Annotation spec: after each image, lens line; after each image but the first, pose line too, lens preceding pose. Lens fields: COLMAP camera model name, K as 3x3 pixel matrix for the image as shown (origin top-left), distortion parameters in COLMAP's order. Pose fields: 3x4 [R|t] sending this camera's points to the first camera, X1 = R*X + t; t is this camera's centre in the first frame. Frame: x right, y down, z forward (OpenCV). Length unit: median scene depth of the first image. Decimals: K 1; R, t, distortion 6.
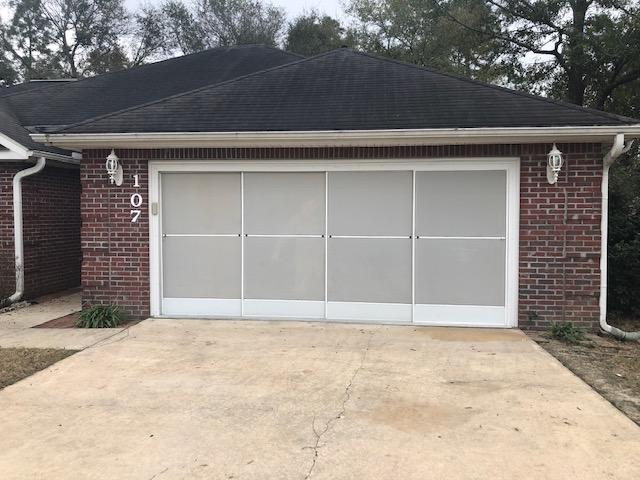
lens RADIAL K [[529.9, 0, 319.8], [0, 529.9, 241.2], [0, 0, 1]] dist [0.037976, -0.033970]
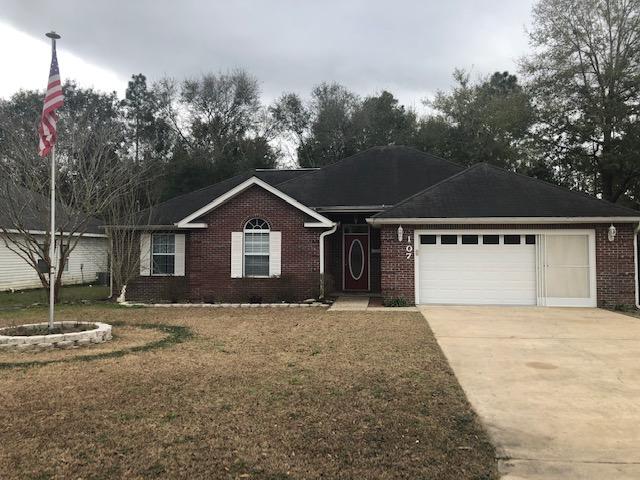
lens RADIAL K [[529.9, 0, 320.6], [0, 529.9, 239.0], [0, 0, 1]] dist [0.037976, -0.033970]
pose [[0.999884, -0.001015, -0.015177, -0.711181], [-0.000133, 0.997149, -0.075453, 0.048187], [0.015211, 0.075446, 0.997034, -1.188521]]
